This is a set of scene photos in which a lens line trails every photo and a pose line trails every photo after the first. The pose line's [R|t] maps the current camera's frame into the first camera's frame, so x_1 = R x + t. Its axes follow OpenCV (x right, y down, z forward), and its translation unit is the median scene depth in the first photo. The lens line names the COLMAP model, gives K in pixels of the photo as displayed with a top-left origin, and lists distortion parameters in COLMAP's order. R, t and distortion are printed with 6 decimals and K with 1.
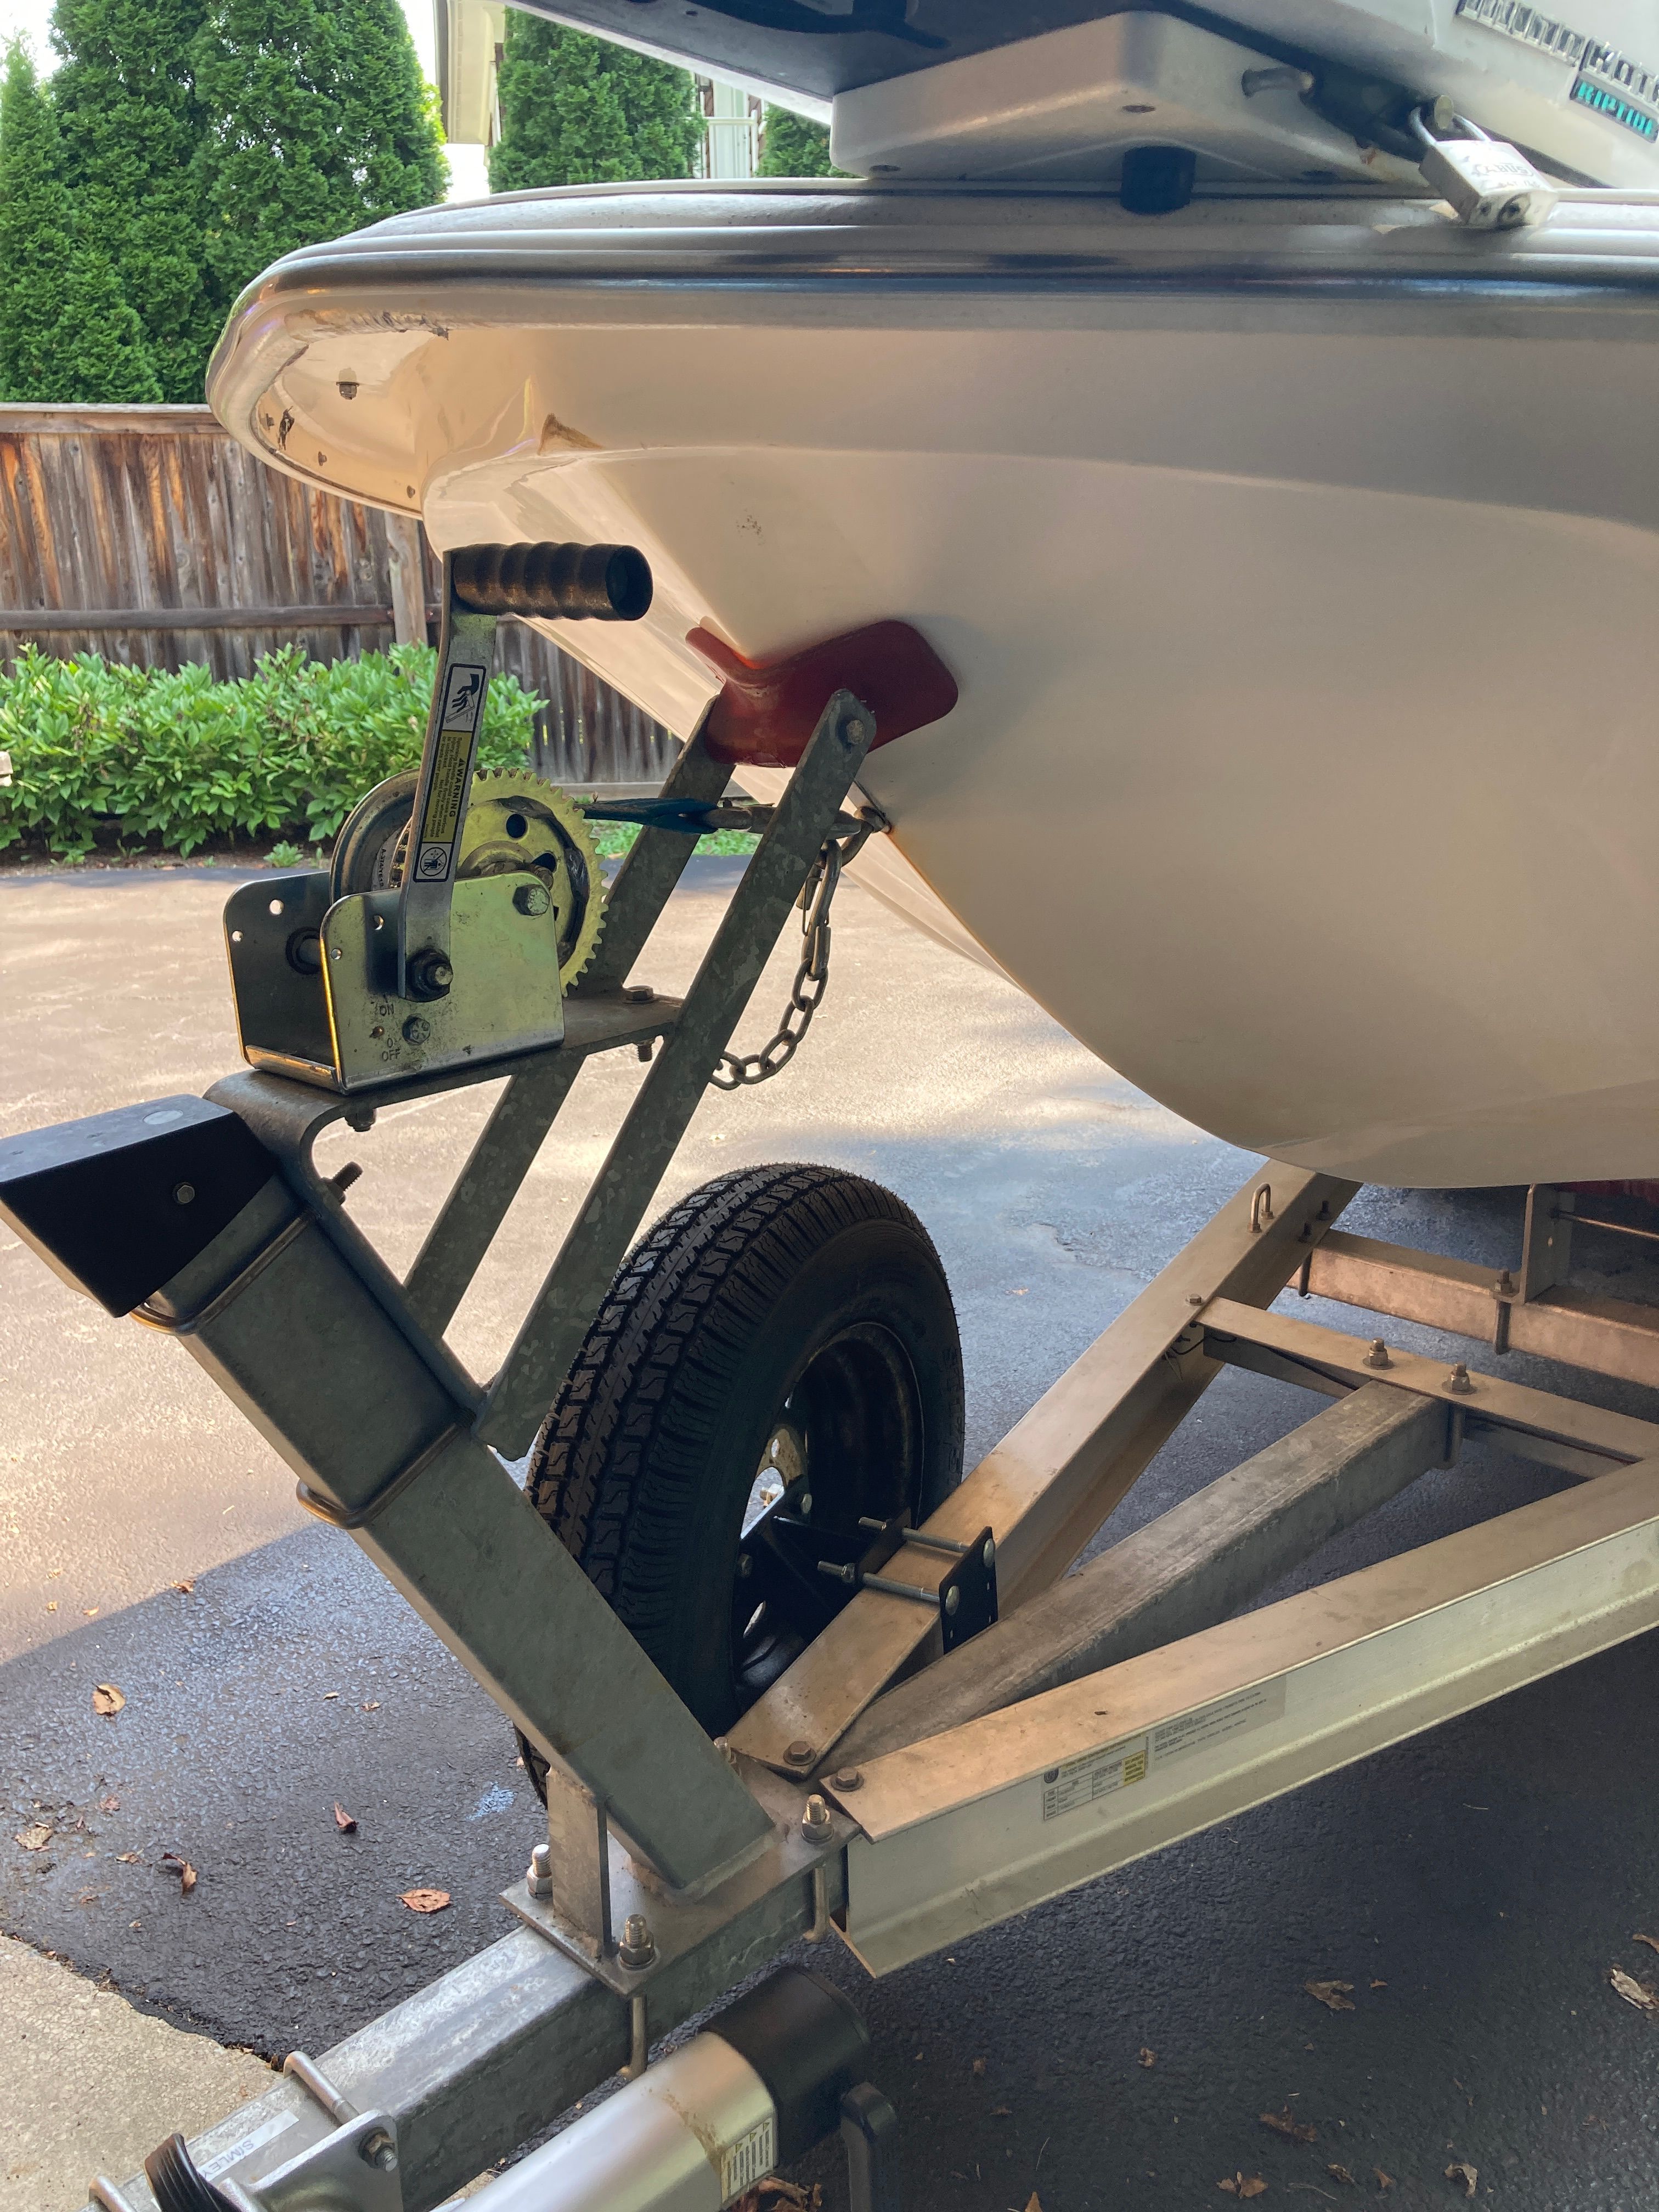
lens RADIAL K [[1881.7, 0, 829.5], [0, 1881.7, 1106.0], [0, 0, 1]] dist [0.044877, -0.002512]
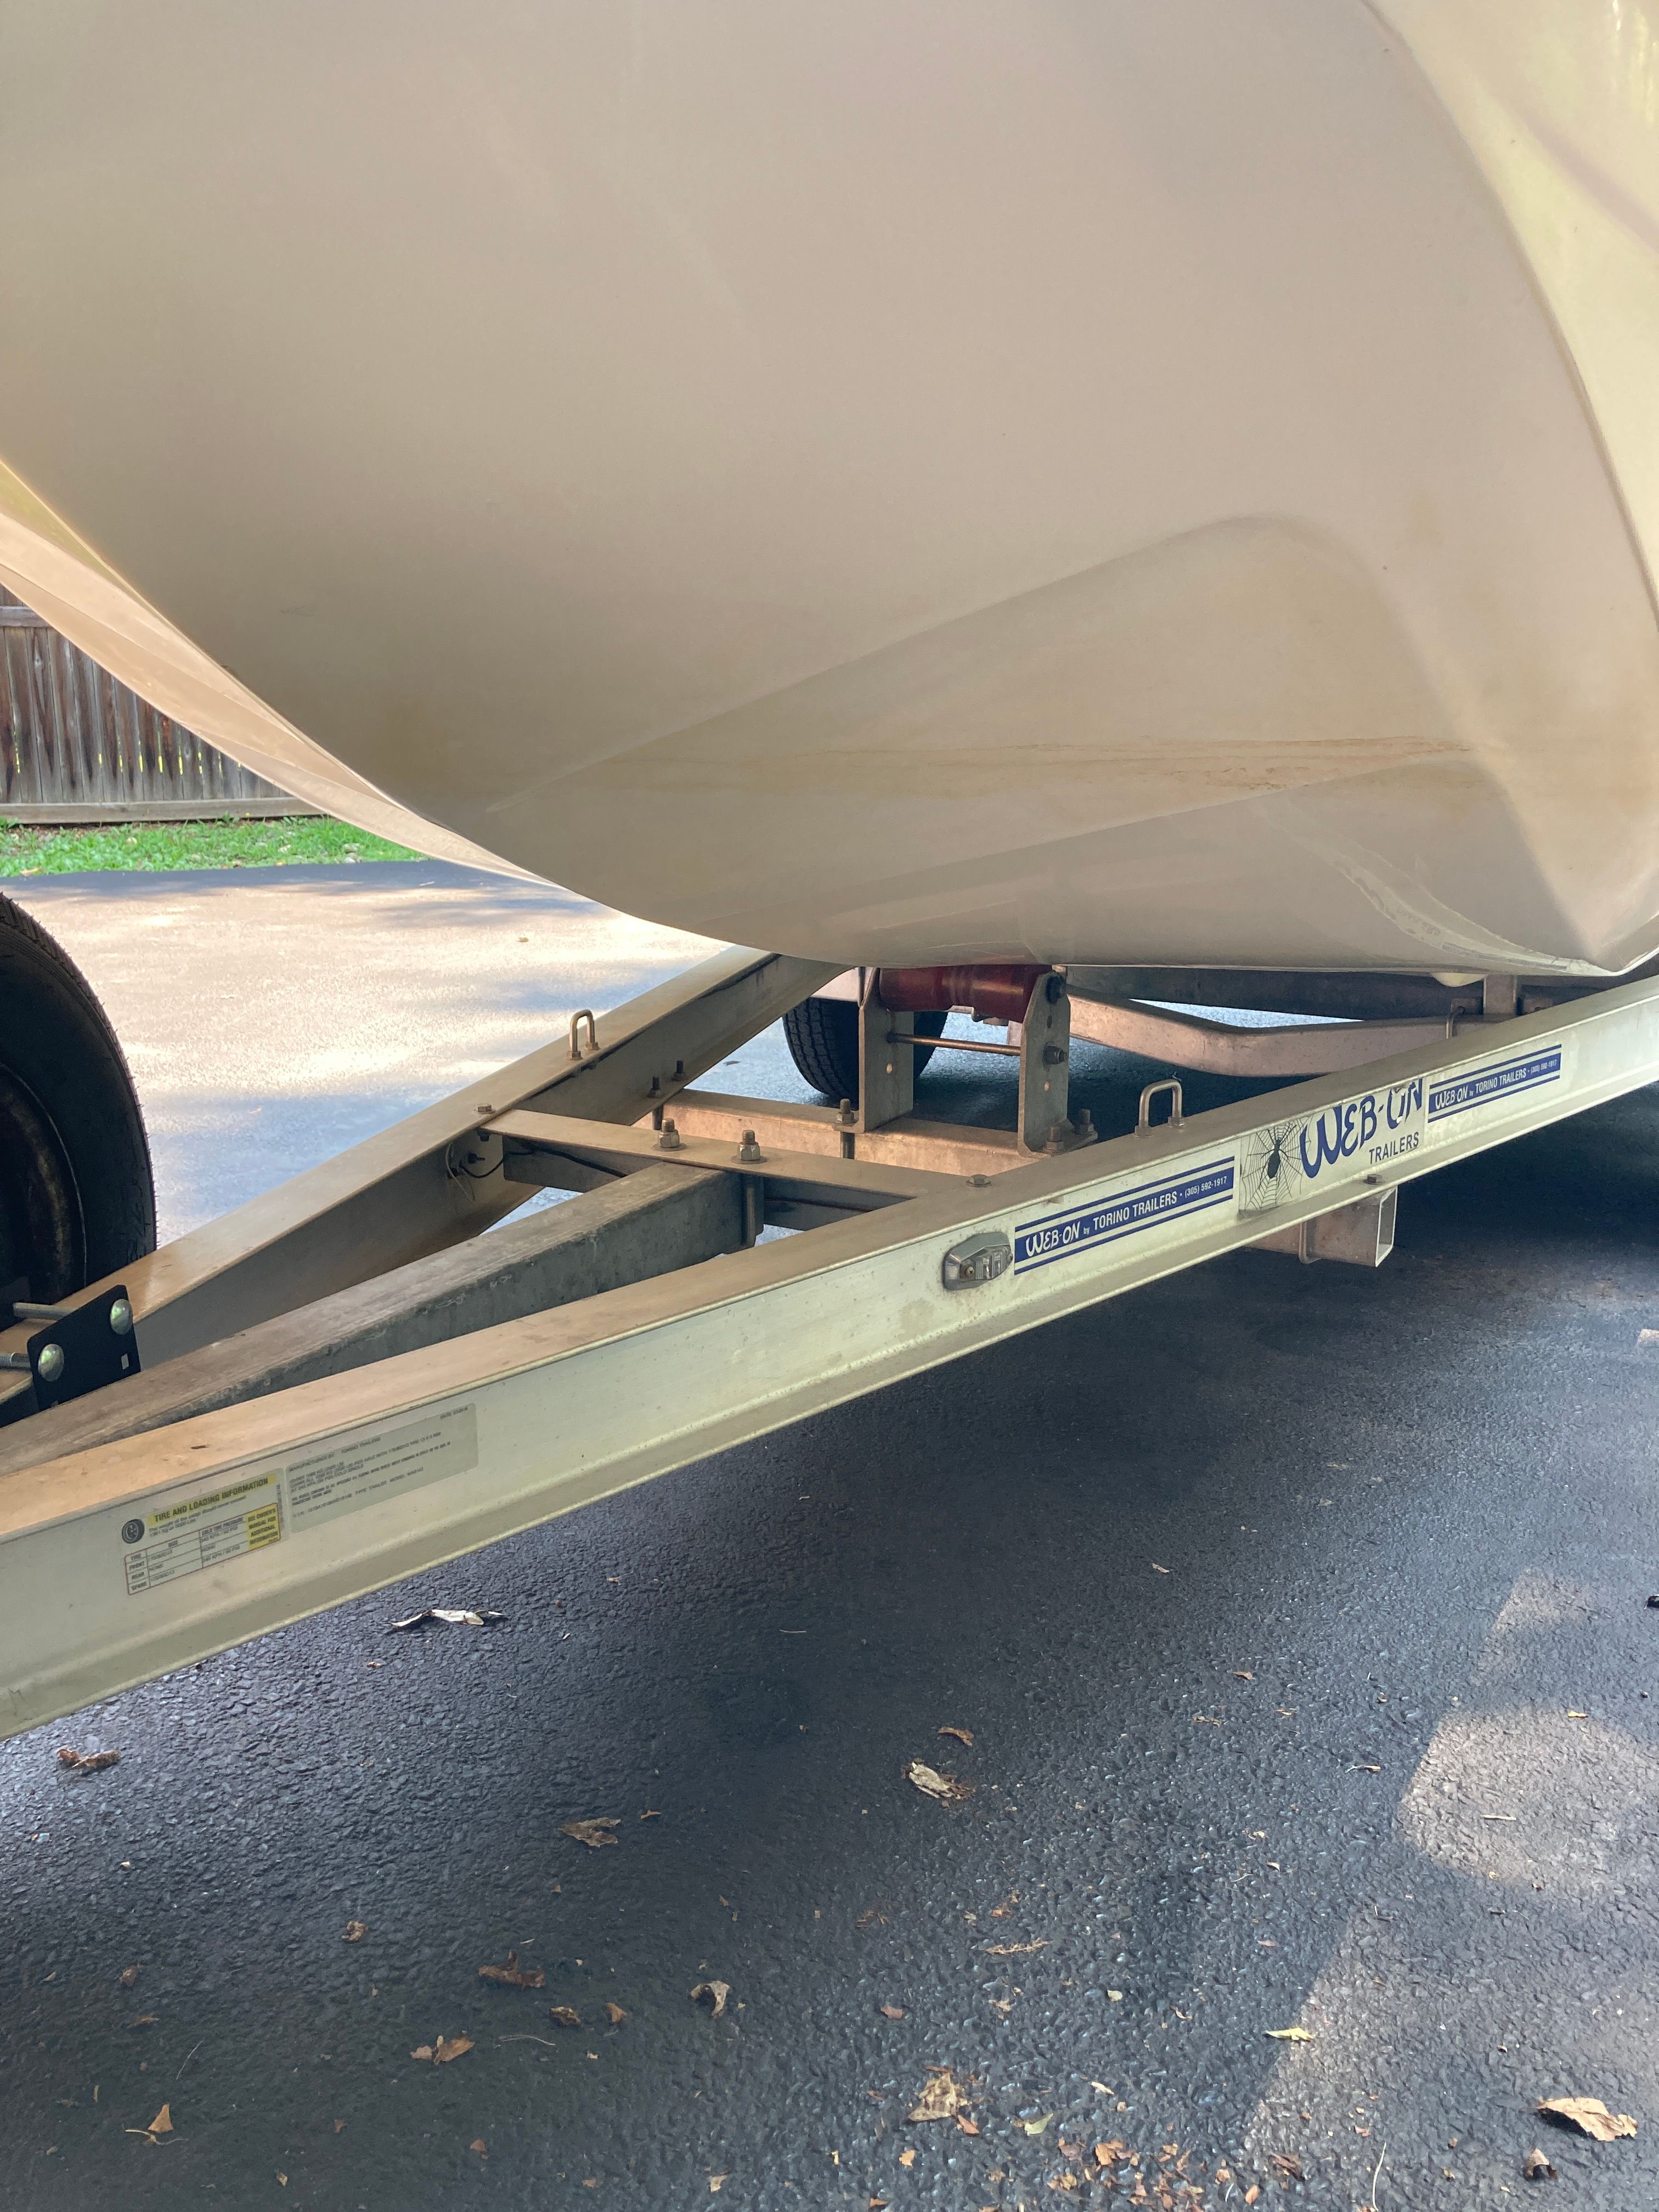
lens RADIAL K [[1881.7, 0, 829.5], [0, 1881.7, 1106.0], [0, 0, 1]] dist [0.044877, -0.002512]
pose [[0.968967, -0.036386, 0.244499, 0.166940], [0.047491, 0.998083, -0.039675, 0.177970], [-0.242587, 0.050055, 0.968838, 0.136736]]
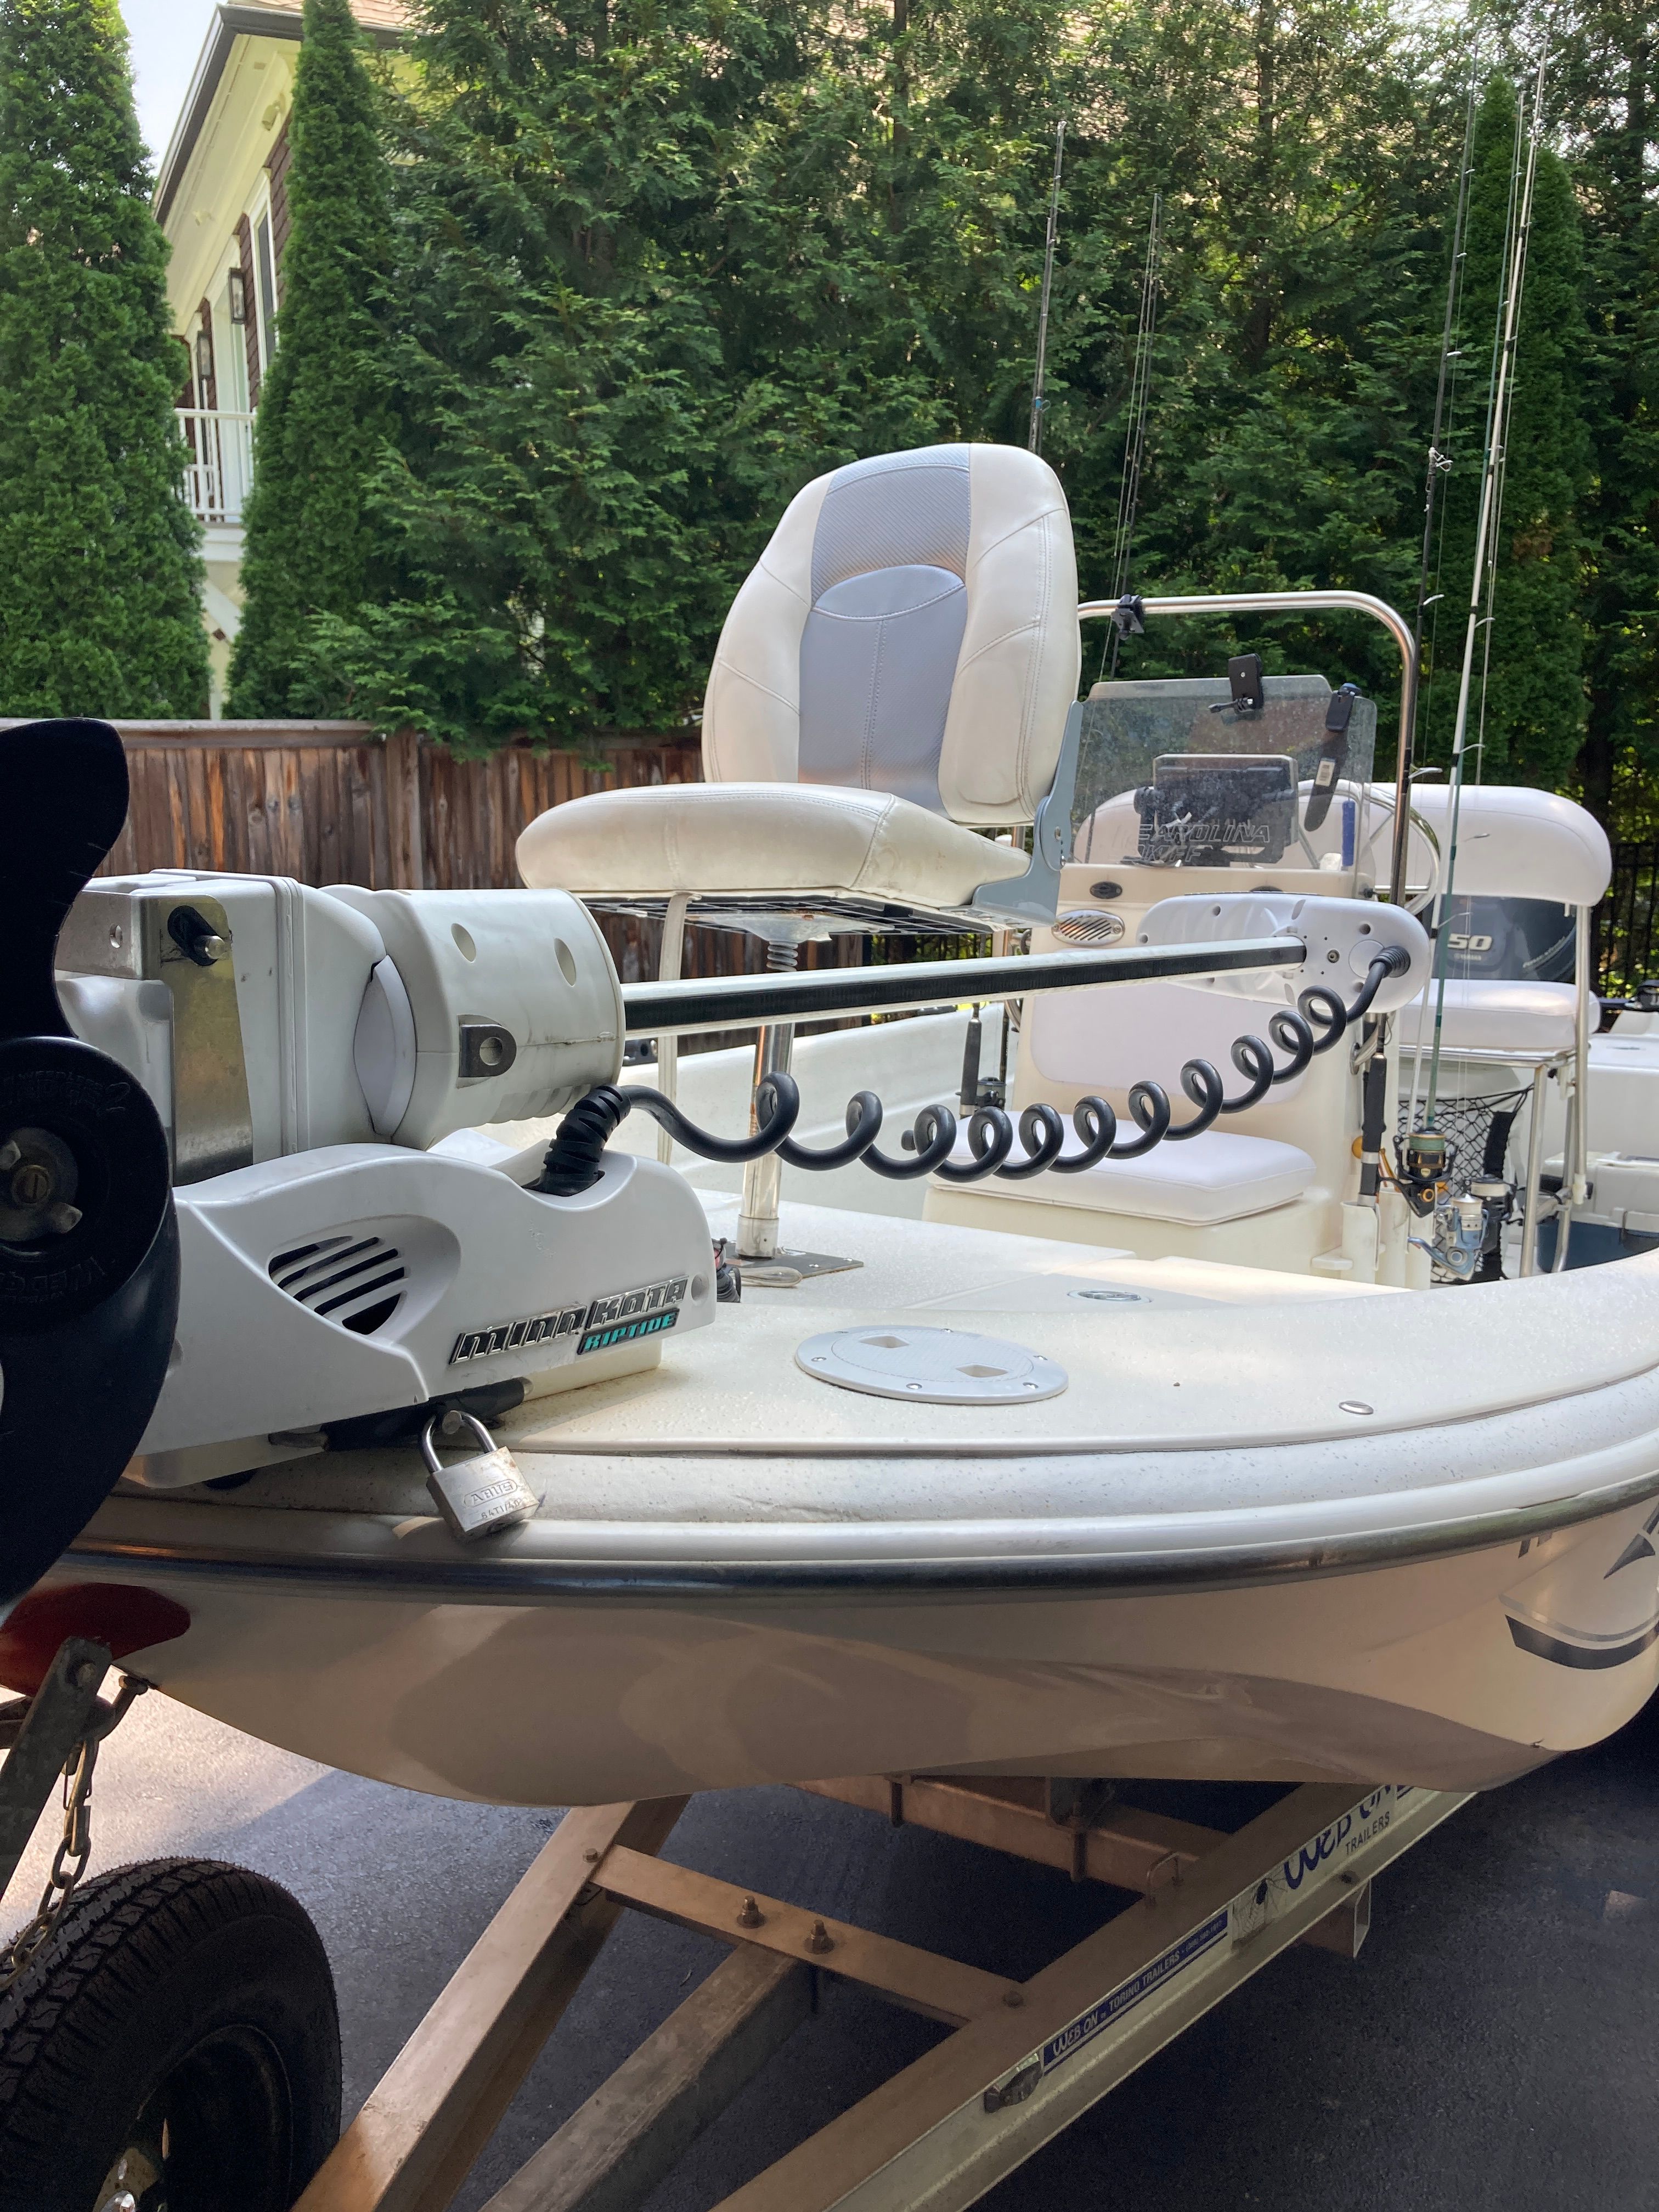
lens RADIAL K [[1881.7, 0, 829.5], [0, 1881.7, 1106.0], [0, 0, 1]] dist [0.044877, -0.002512]
pose [[0.971960, -0.029815, 0.233249, 0.110026], [0.056419, 0.992523, -0.108234, -0.228628], [-0.228278, 0.118359, 0.966375, -0.113190]]
